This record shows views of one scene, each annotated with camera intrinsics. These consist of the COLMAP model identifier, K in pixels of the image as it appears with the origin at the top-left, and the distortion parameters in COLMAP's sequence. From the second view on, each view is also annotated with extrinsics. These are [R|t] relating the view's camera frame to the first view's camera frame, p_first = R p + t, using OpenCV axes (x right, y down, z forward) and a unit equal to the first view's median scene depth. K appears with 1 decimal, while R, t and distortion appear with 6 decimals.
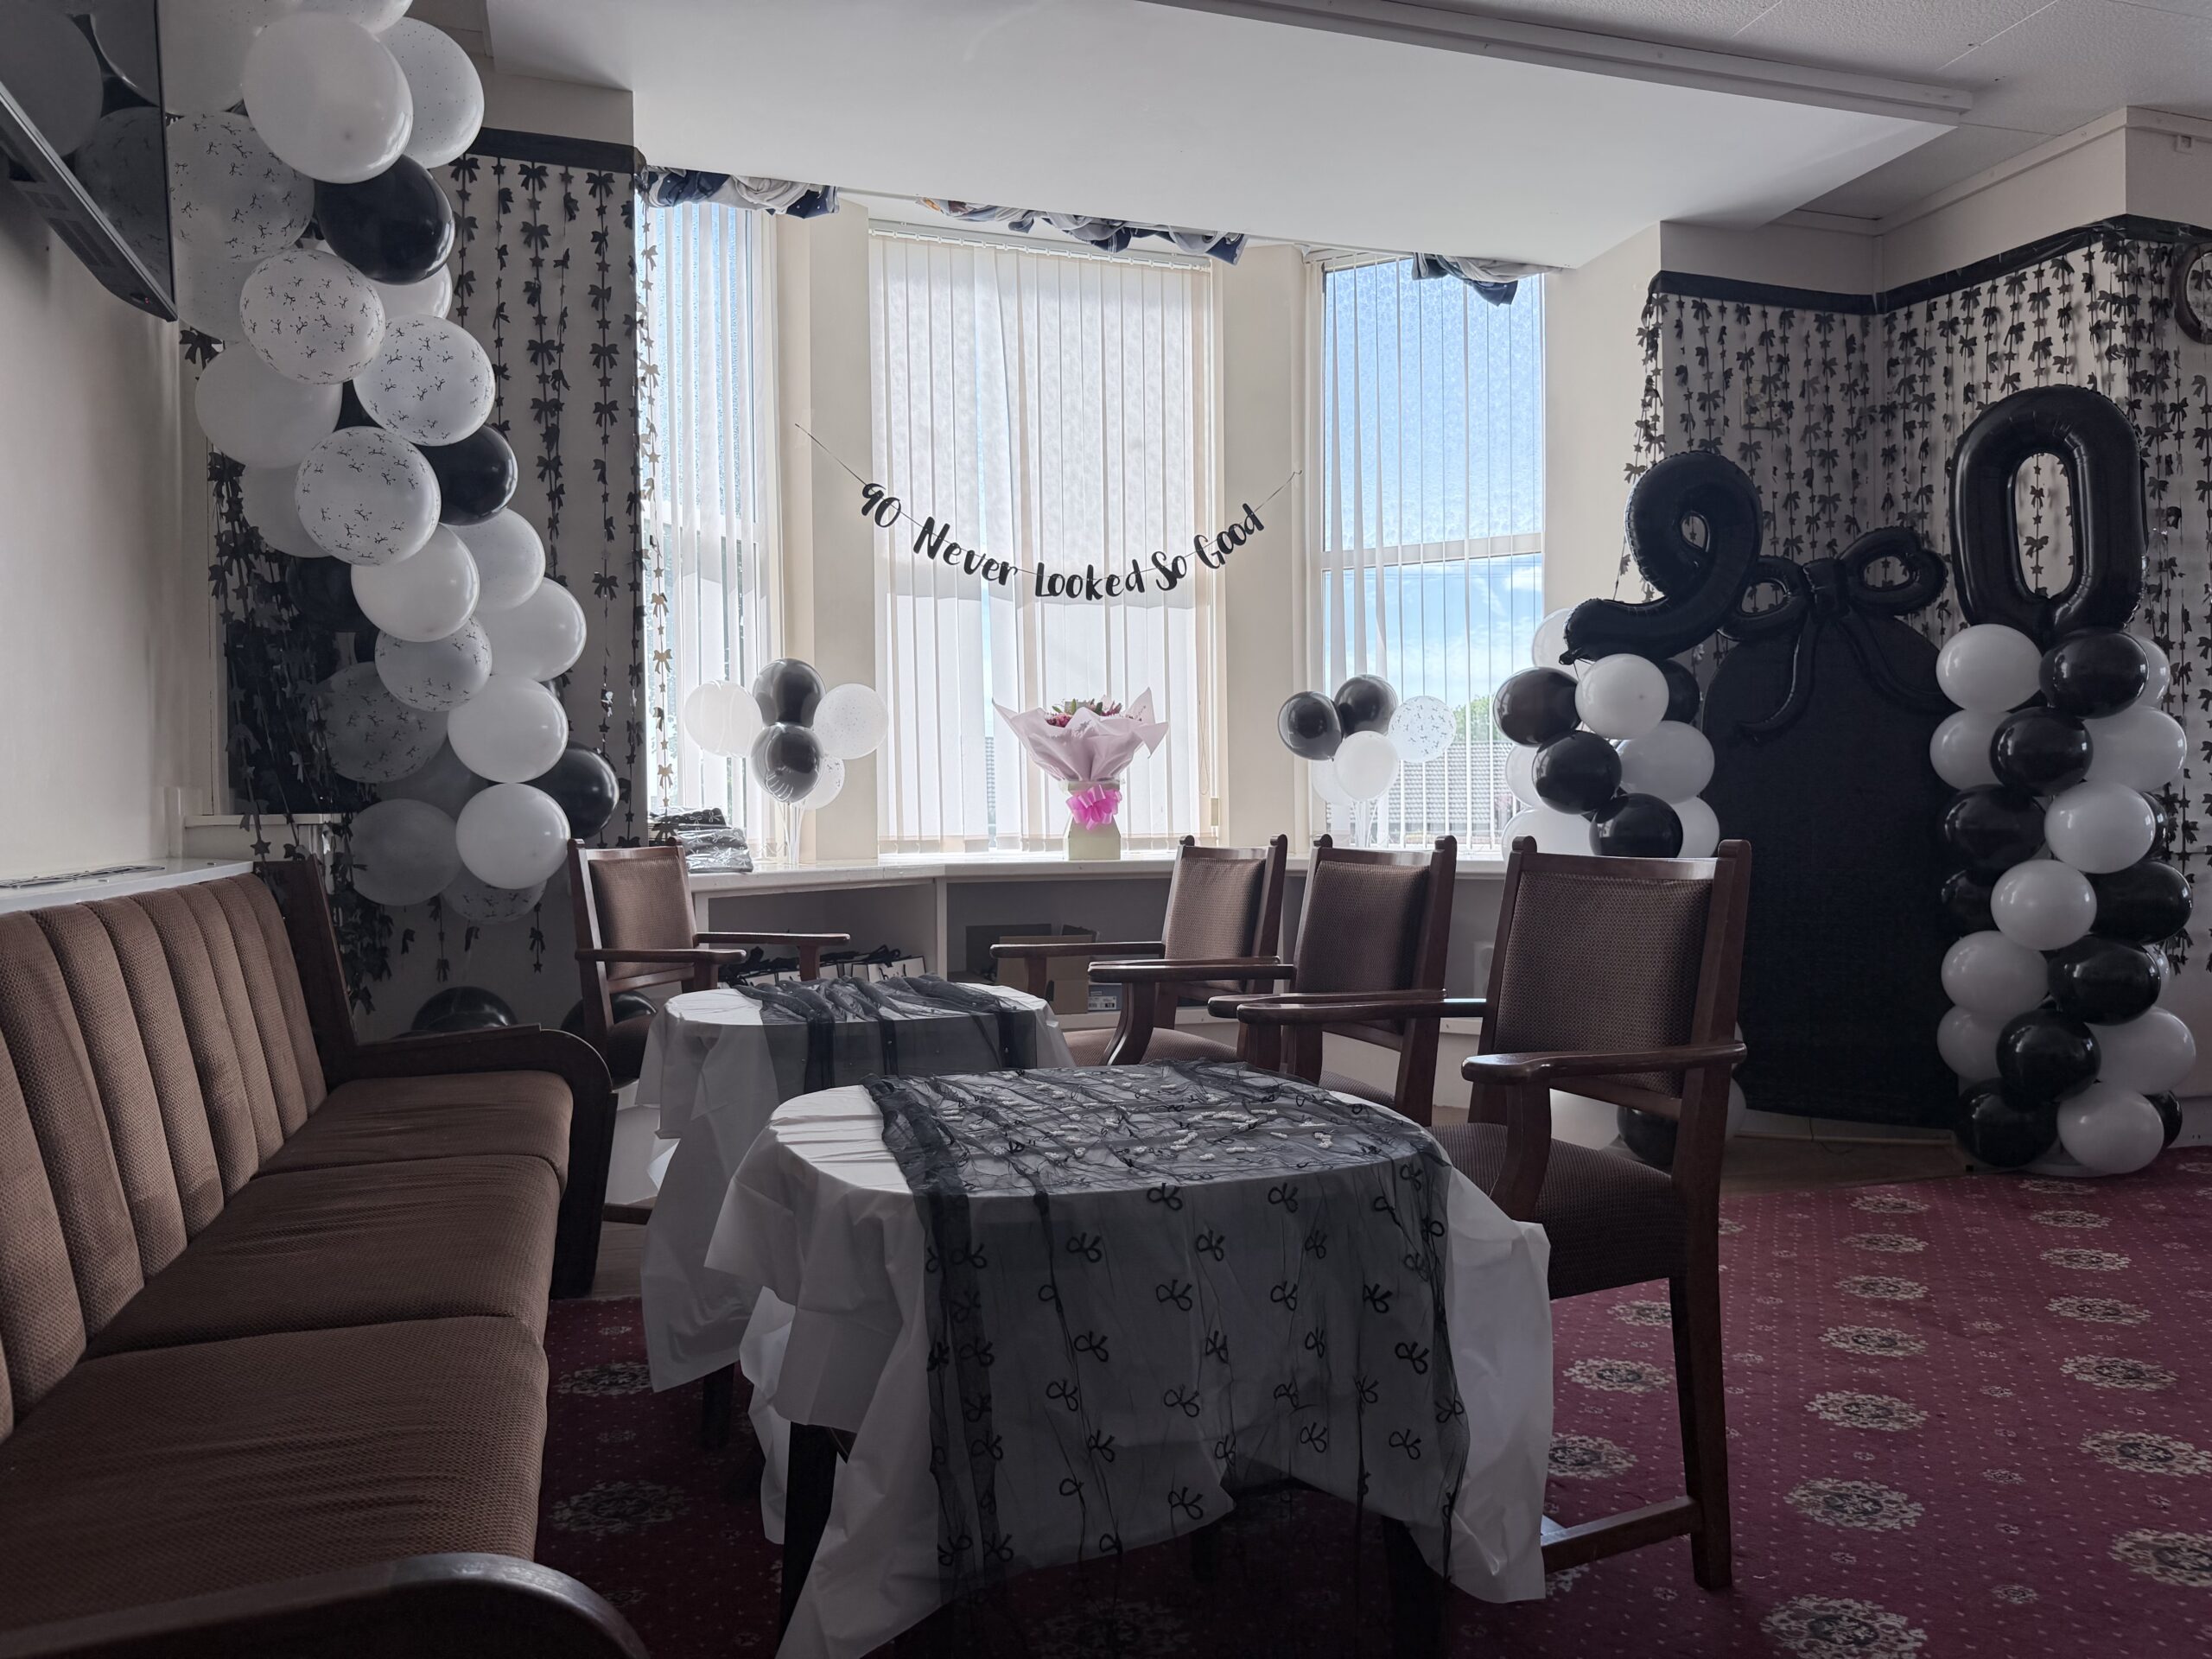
lens RADIAL K [[1522.2, 0, 1099.5], [0, 1522.2, 870.4], [0, 0, 1]] dist [0.001070, -0.019368]
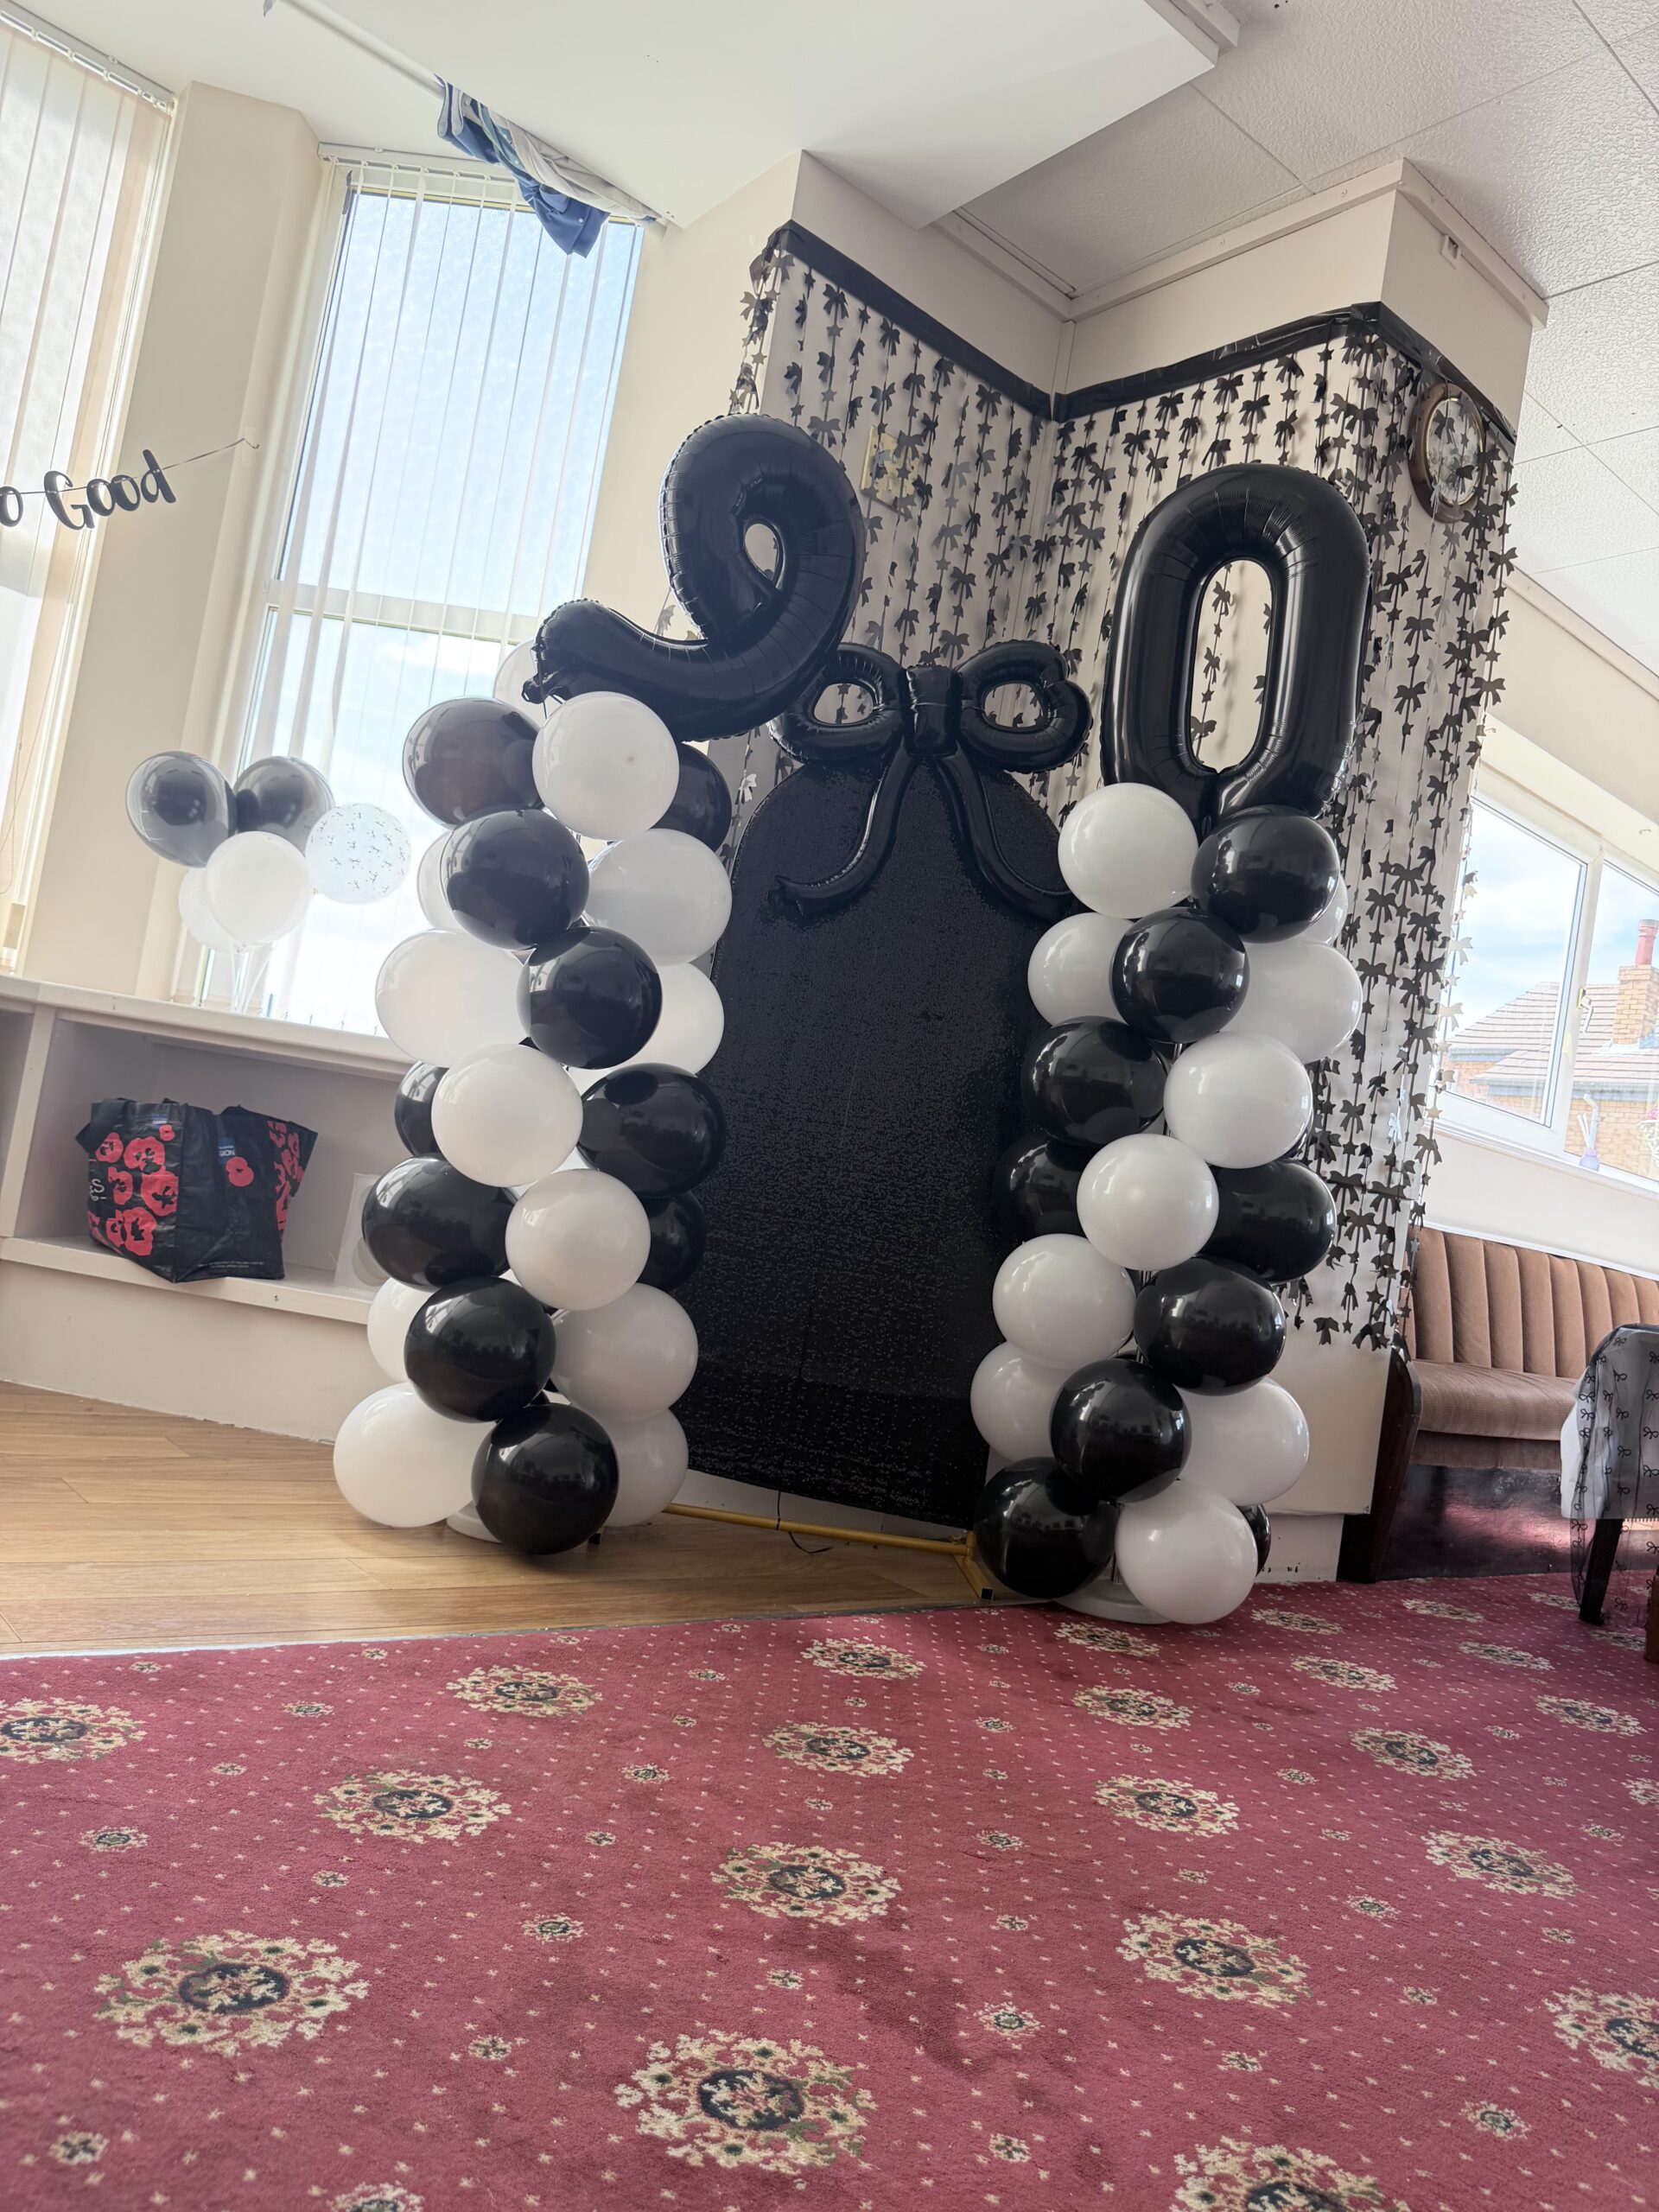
lens RADIAL K [[1562.4, 0, 821.4], [0, 1562.4, 1158.8], [0, 0, 1]] dist [0.160877, -0.357093]
pose [[0.905327, 0.172218, 0.388232, 0.202443], [-0.163140, 0.984984, -0.056505, 0.059365], [-0.392134, -0.012180, 0.919828, 0.385139]]
